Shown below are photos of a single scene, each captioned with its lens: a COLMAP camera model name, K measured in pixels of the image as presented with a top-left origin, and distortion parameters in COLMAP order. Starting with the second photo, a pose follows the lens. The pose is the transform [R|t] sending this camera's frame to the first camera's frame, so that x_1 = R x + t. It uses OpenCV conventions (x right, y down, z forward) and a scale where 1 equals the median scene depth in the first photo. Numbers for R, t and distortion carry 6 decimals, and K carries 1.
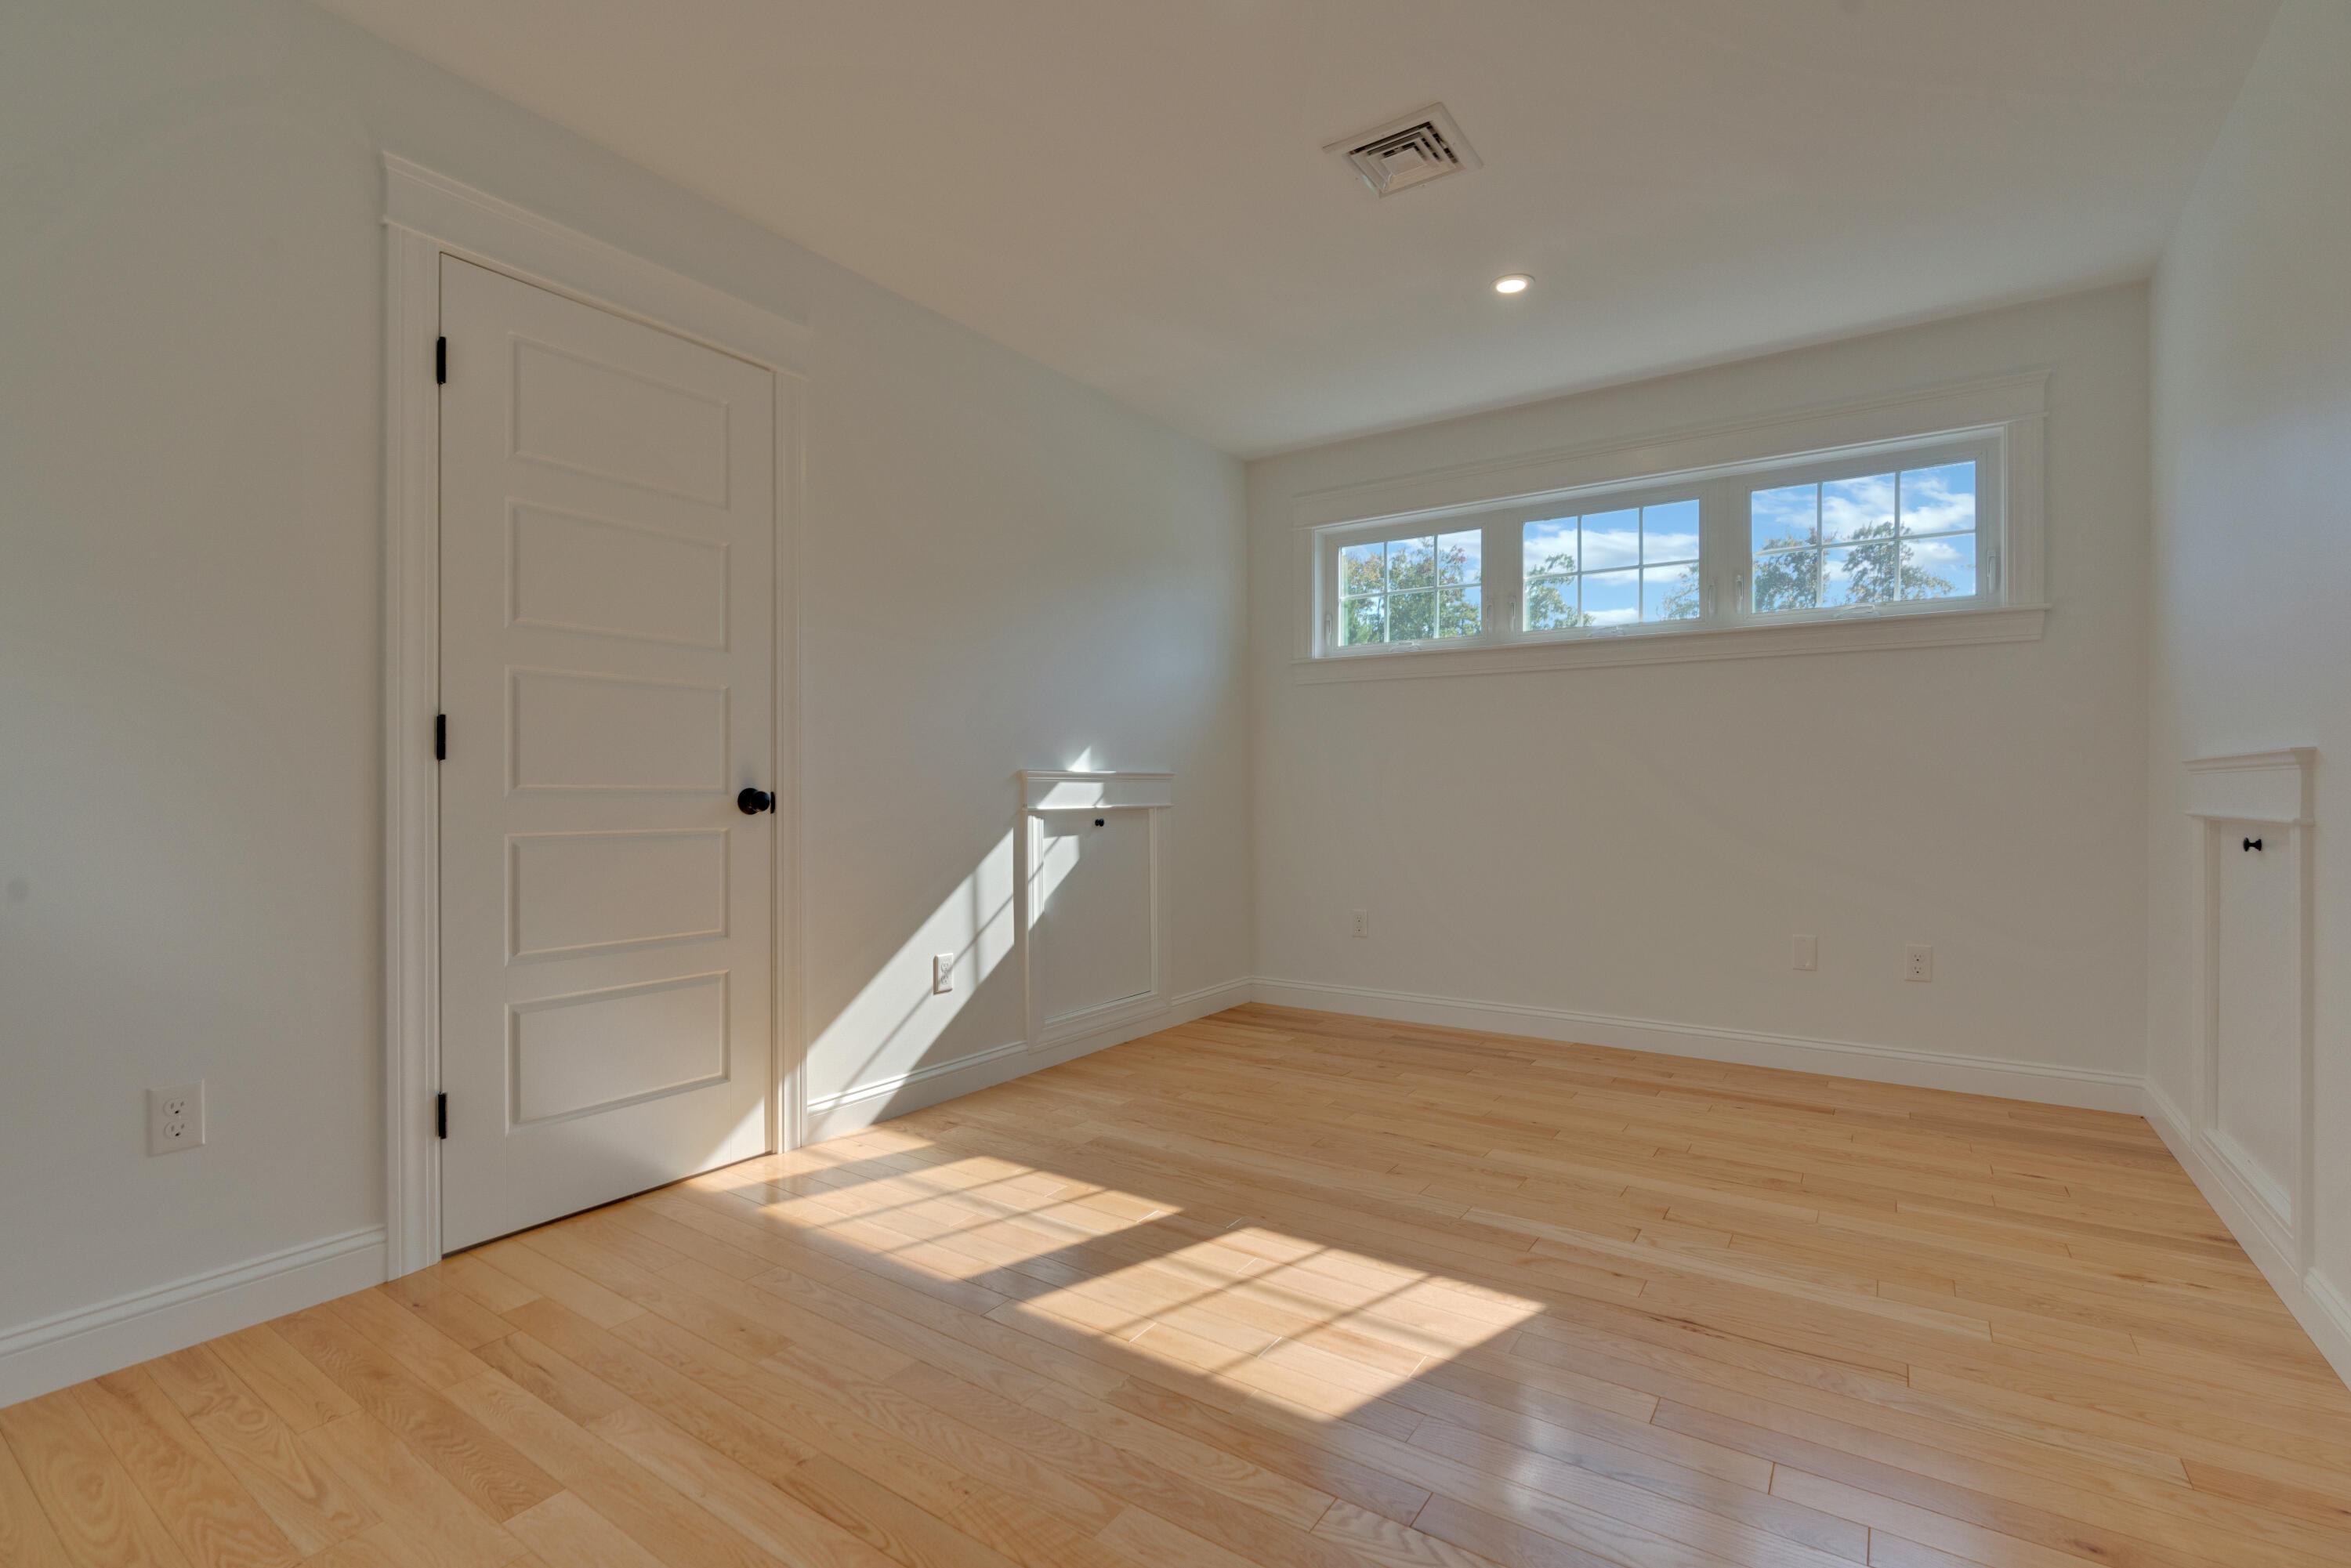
lens RADIAL K [[1196.5, 0, 1182.8], [0, 1196.5, 769.2], [0, 0, 1]] dist [-0.005250, -0.000816]
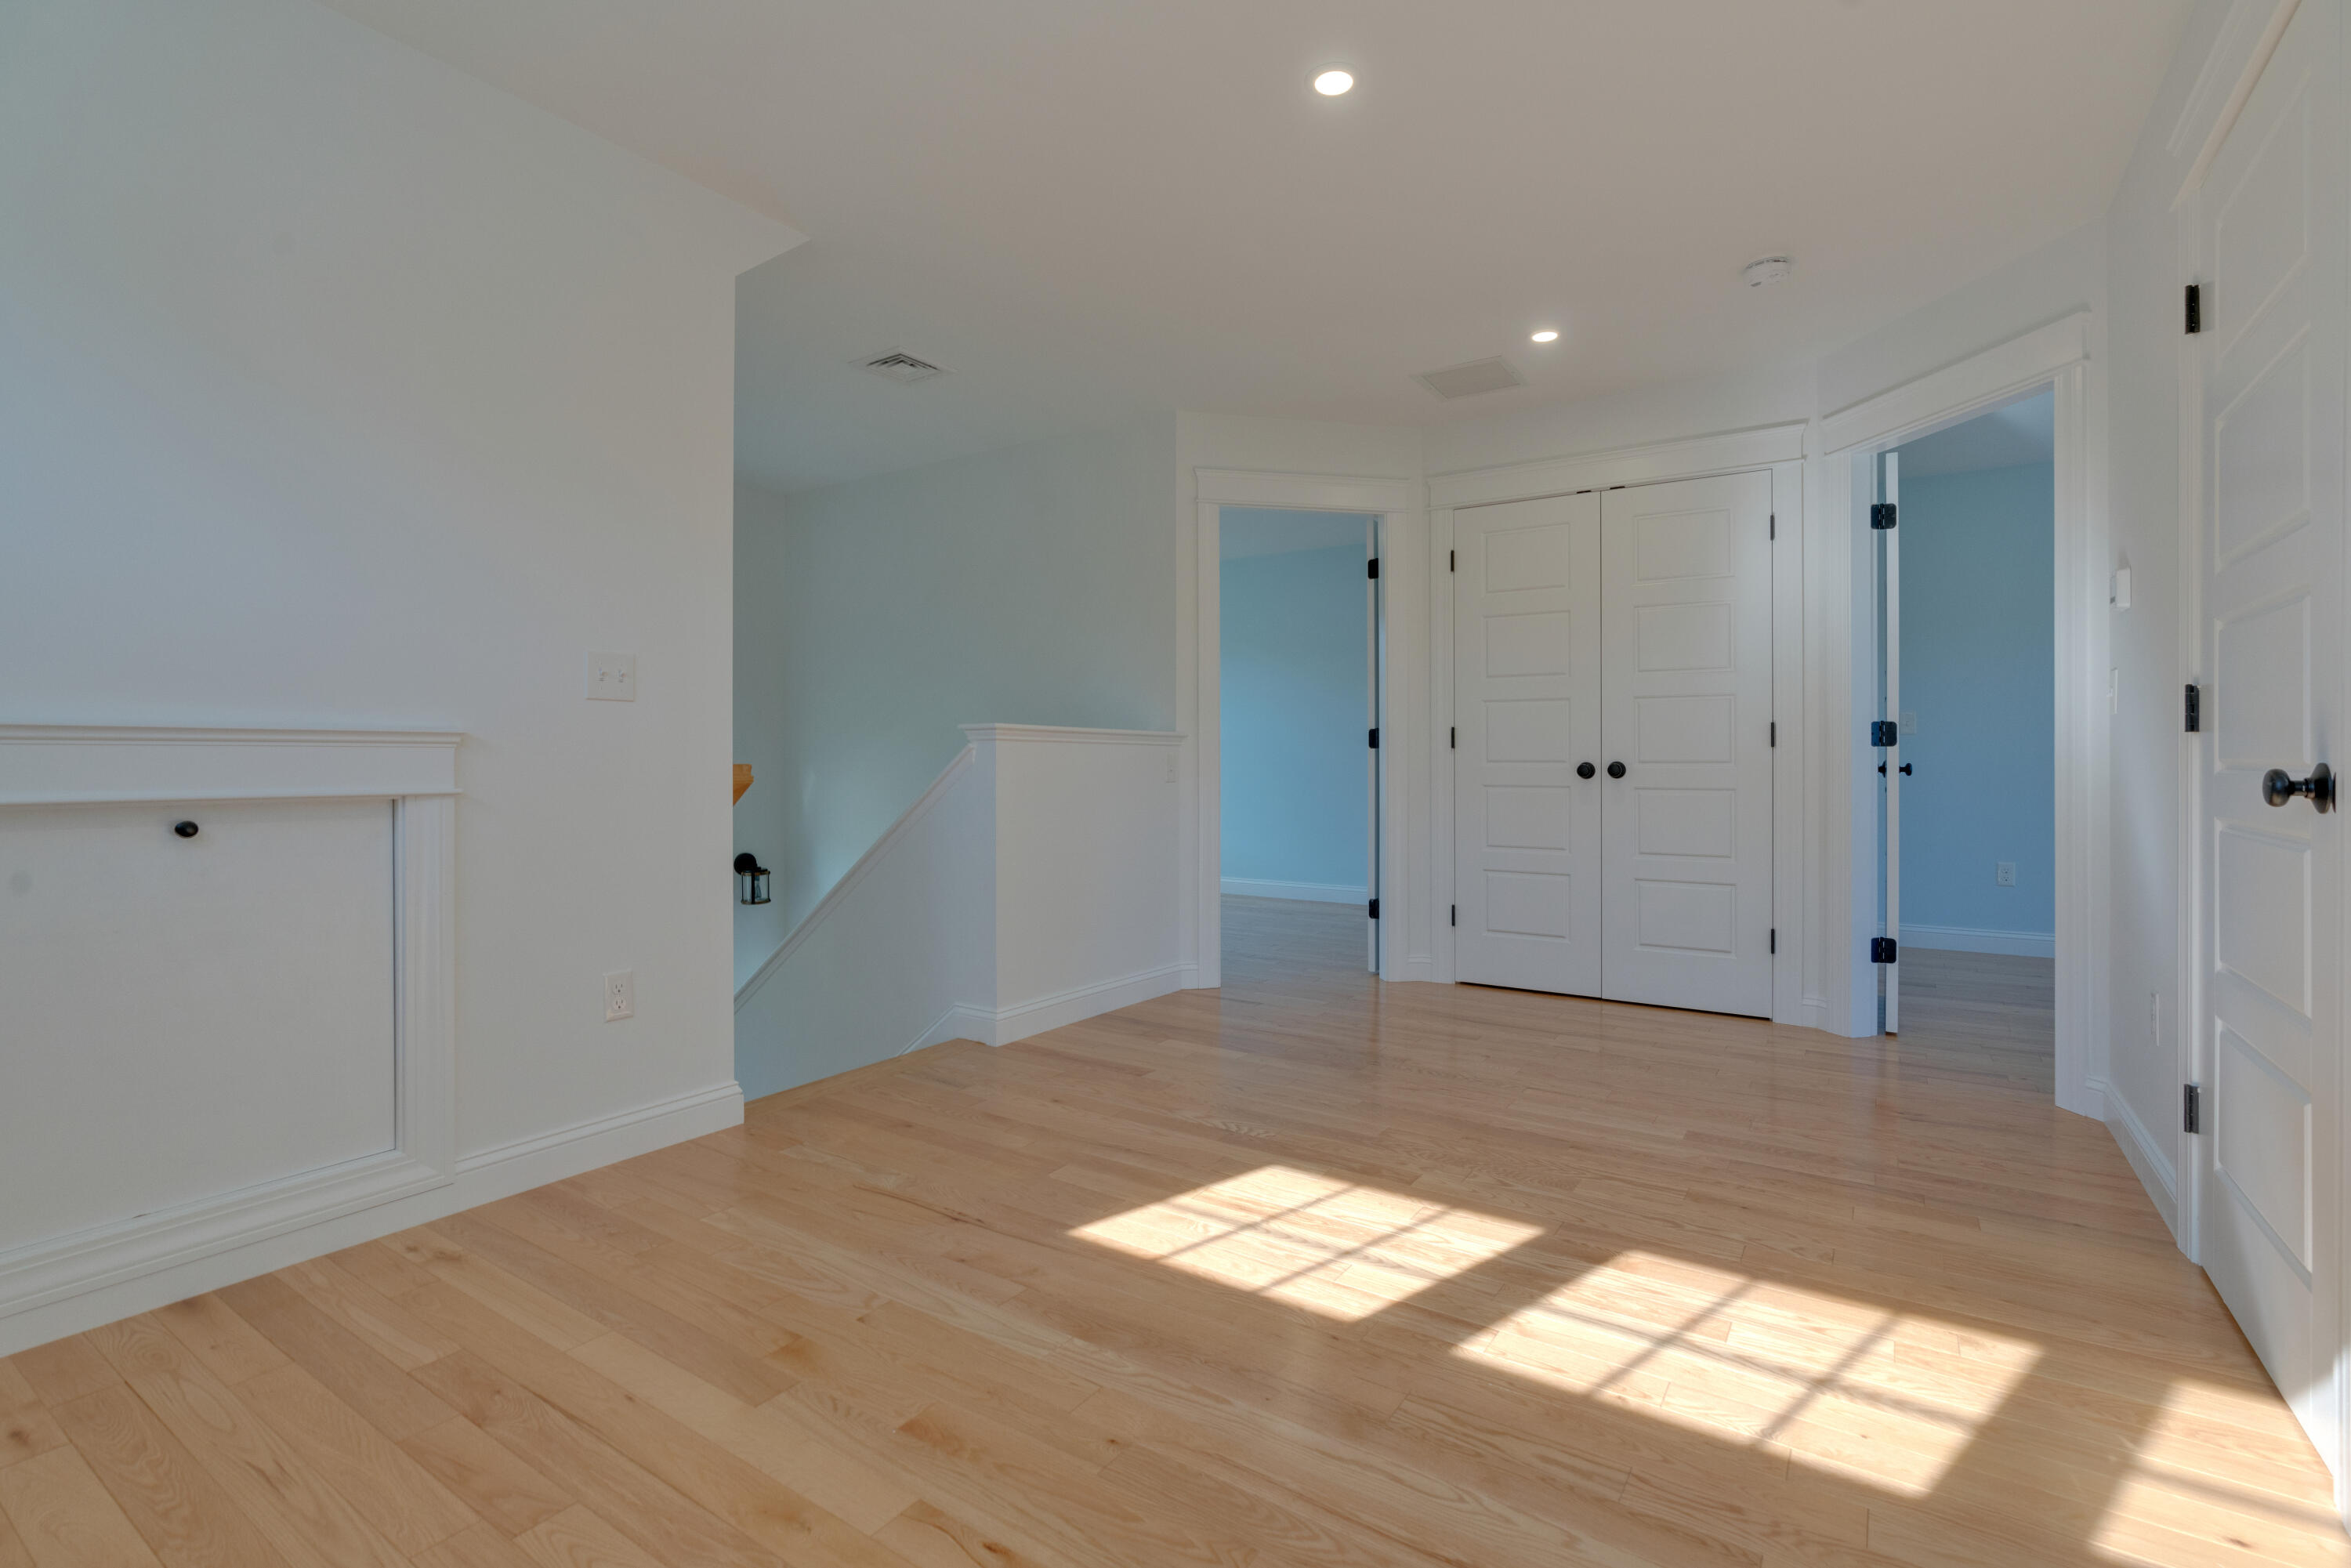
lens RADIAL K [[1196.5, 0, 1182.8], [0, 1196.5, 769.2], [0, 0, 1]] dist [-0.005250, -0.000816]
pose [[-0.999989, 0.000773, -0.004632, 0.191297], [0.000840, 0.999894, -0.014544, 0.035676], [0.004620, -0.014547, -0.999884, 2.004420]]
